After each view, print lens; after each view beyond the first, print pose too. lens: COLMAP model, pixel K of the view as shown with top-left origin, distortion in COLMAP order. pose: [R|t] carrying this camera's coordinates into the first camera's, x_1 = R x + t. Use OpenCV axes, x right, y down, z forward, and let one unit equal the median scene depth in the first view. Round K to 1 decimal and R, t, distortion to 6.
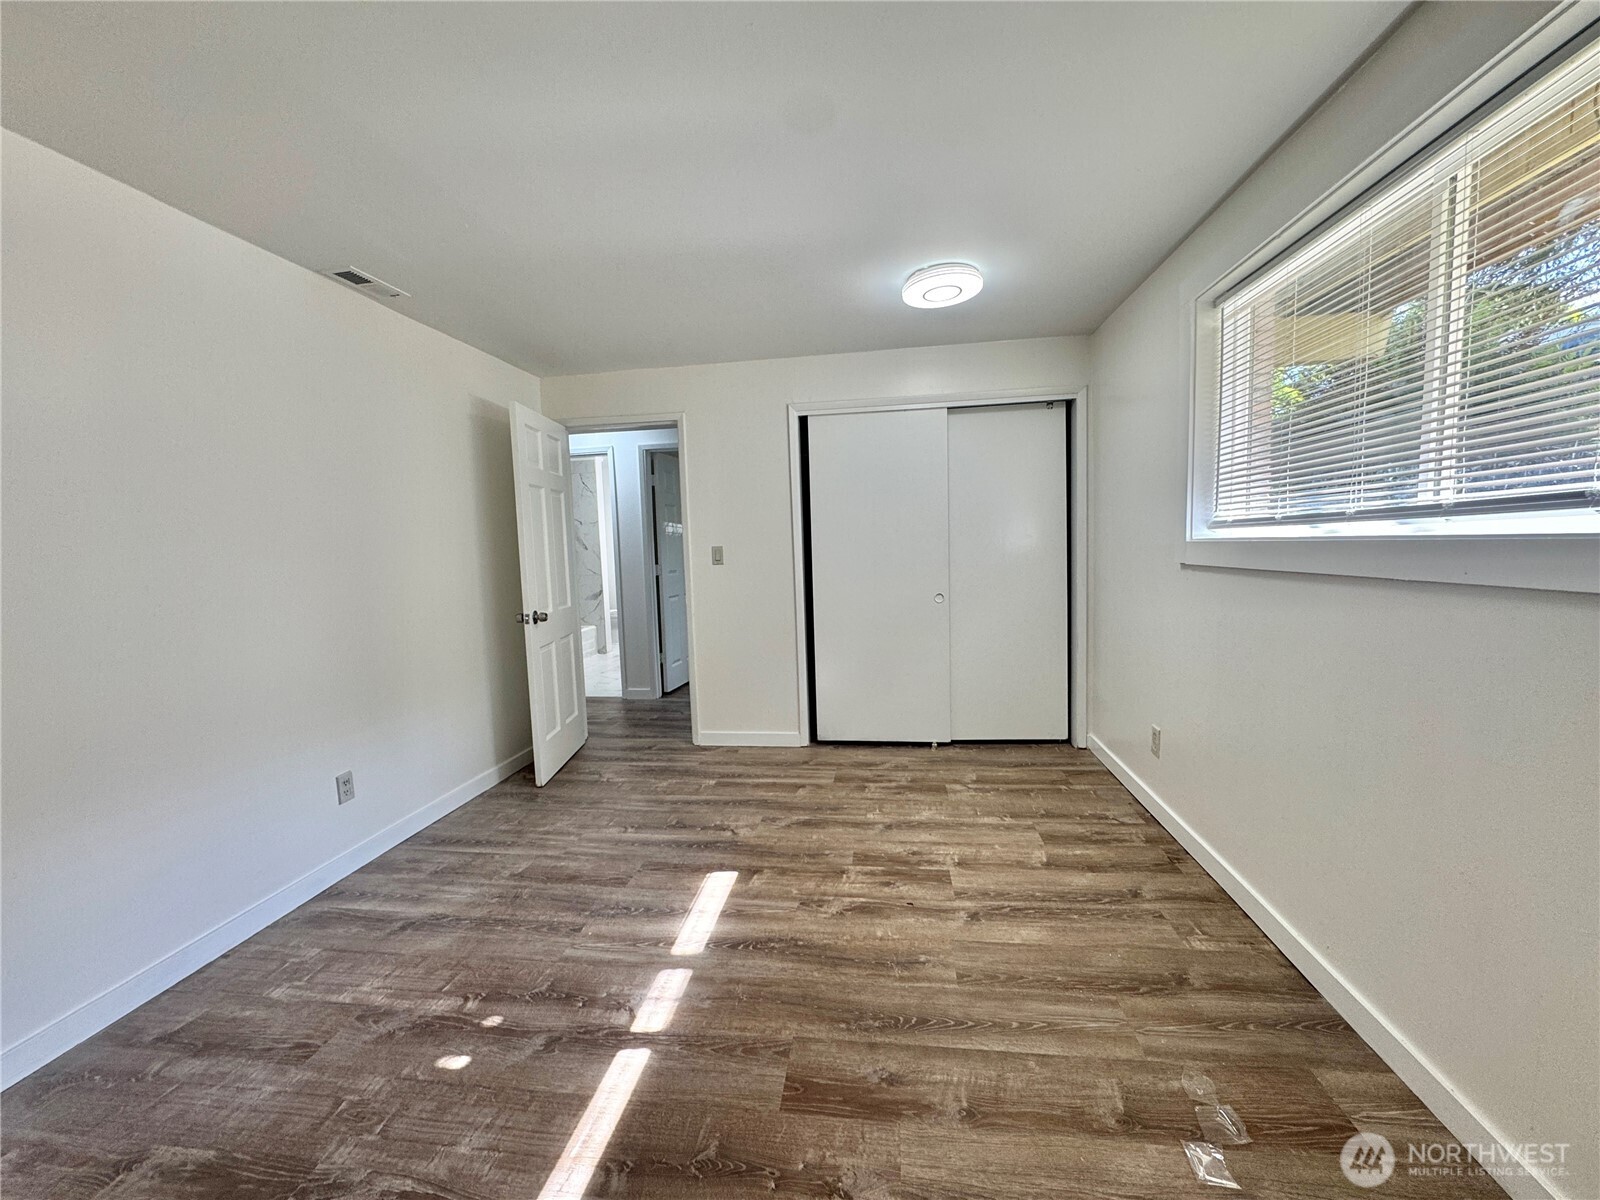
lens RADIAL K [[640.7, 0, 790.0], [0, 640.7, 601.7], [0, 0, 1]] dist [-0.007532, -0.000213]
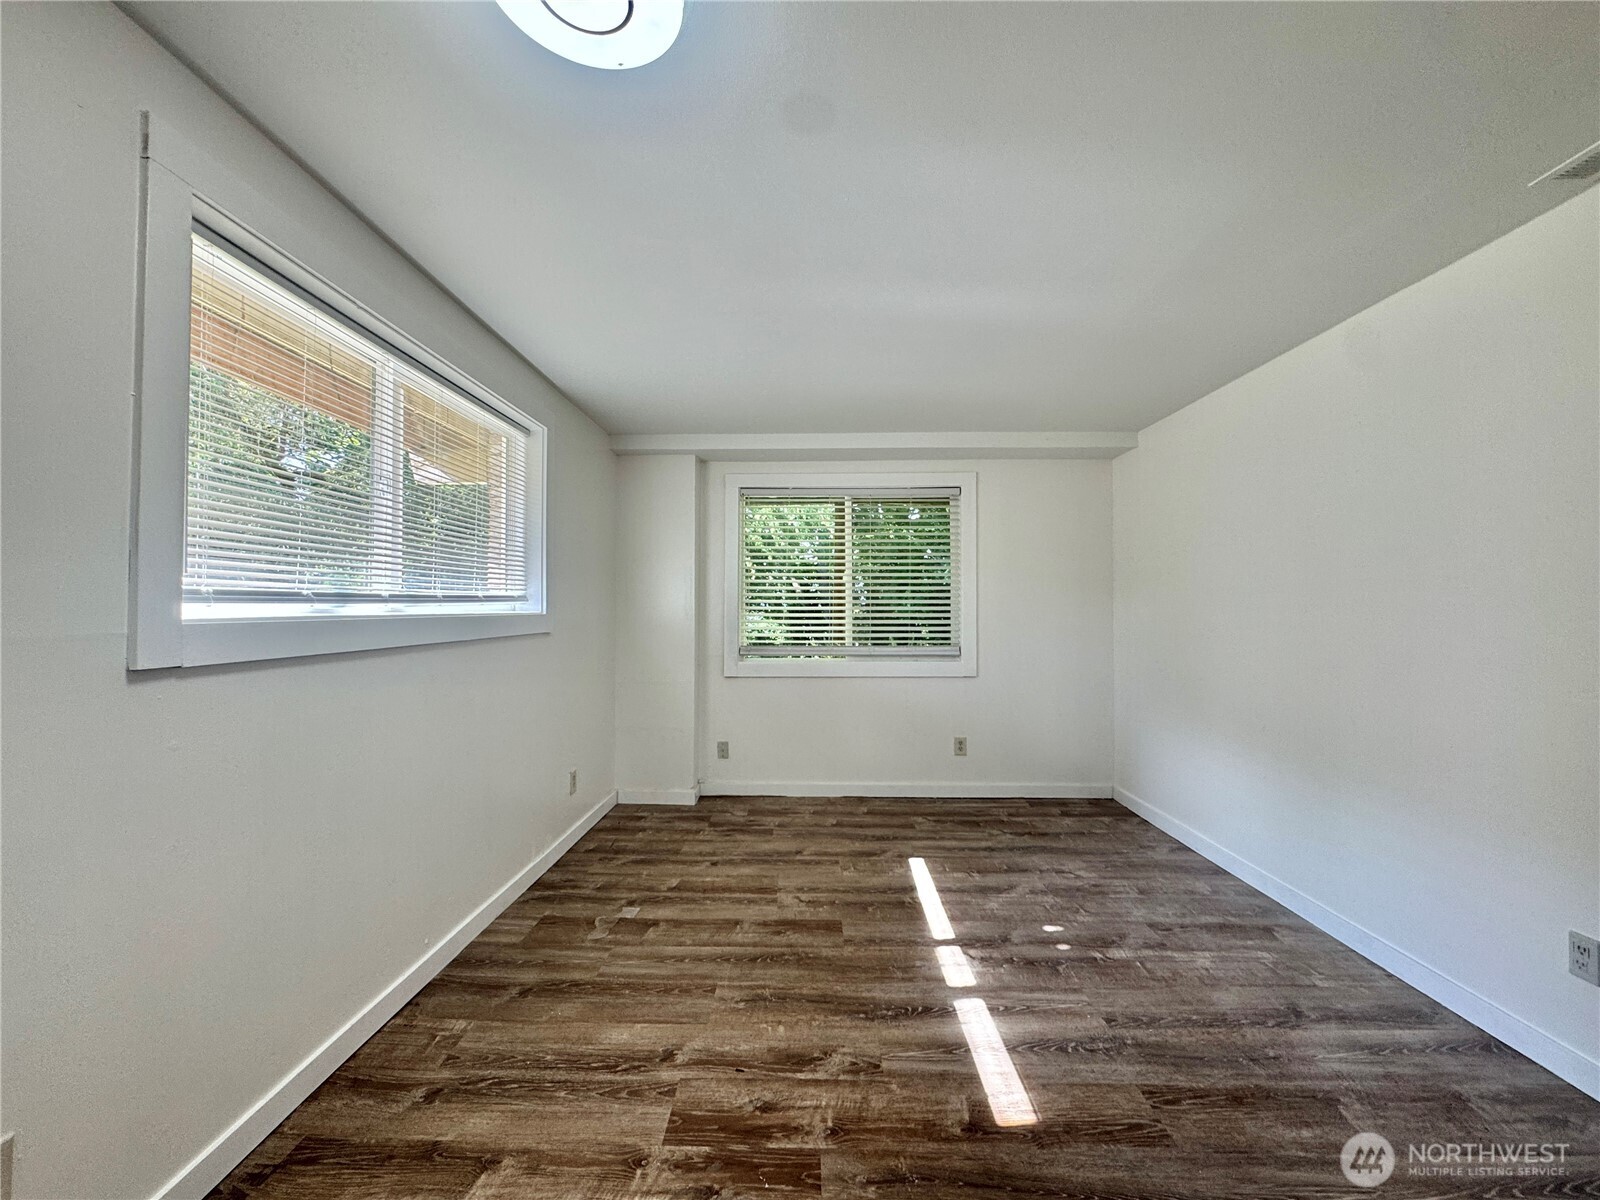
lens RADIAL K [[640.7, 0, 793.6], [0, 640.7, 598.2], [0, 0, 1]] dist [-0.007532, -0.000213]
pose [[-0.991767, 0.027866, -0.124988, 0.222535], [0.018389, 0.996912, 0.076343, -0.175607], [0.126729, 0.073417, -0.989217, 1.891797]]
